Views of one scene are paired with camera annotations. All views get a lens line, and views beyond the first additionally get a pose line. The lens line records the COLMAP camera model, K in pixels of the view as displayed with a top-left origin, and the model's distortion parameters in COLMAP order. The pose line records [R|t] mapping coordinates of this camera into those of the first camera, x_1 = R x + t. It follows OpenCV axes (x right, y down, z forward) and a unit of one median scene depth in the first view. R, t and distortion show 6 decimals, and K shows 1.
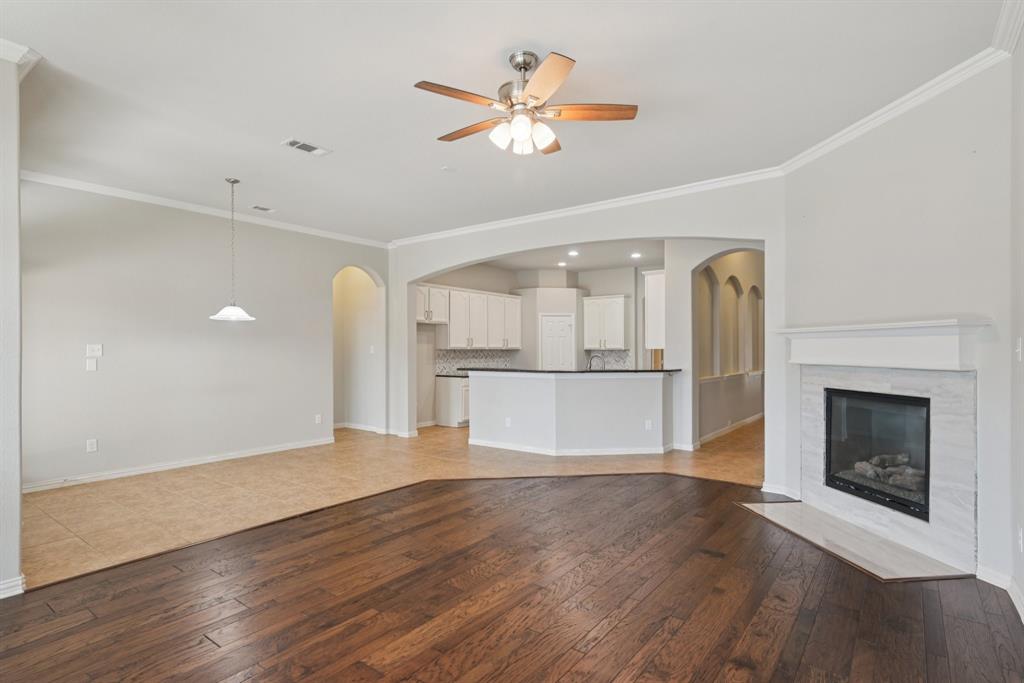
lens RADIAL K [[517.5, 0, 514.6], [0, 517.5, 347.1], [0, 0, 1]] dist [0.001733, 0.000467]
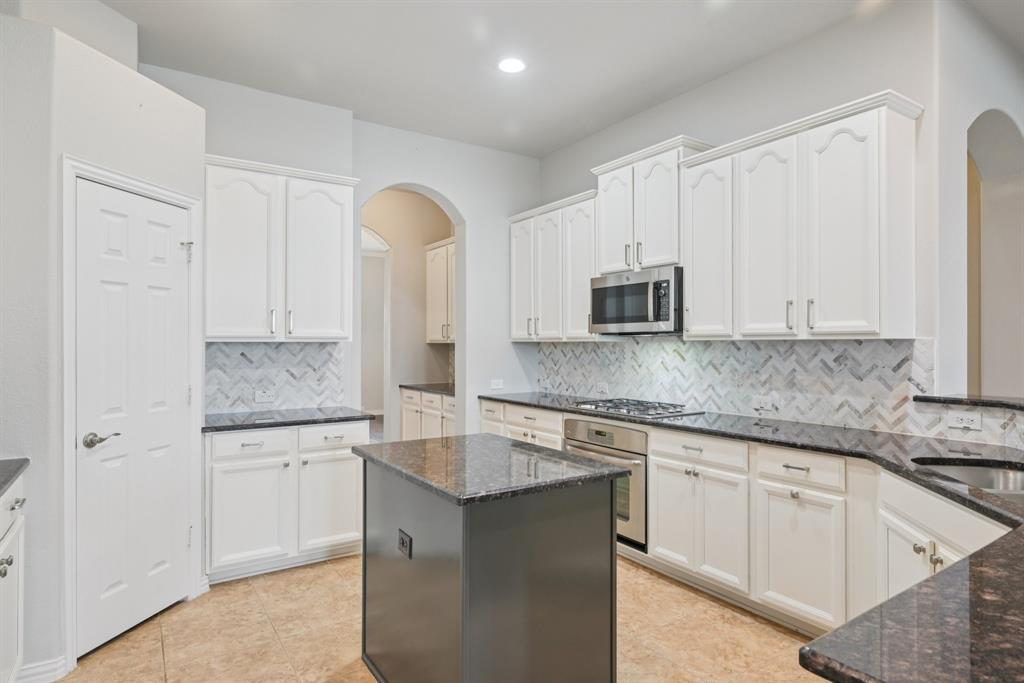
lens RADIAL K [[569.5, 0, 512.0], [0, 569.5, 341.5], [0, 0, 1]] dist [-0.002390, -0.000659]
pose [[0.328643, 0.004102, 0.944445, -0.114163], [-0.003321, 0.999989, -0.003187, 0.006001], [-0.944448, -0.002089, 0.328654, 0.857088]]
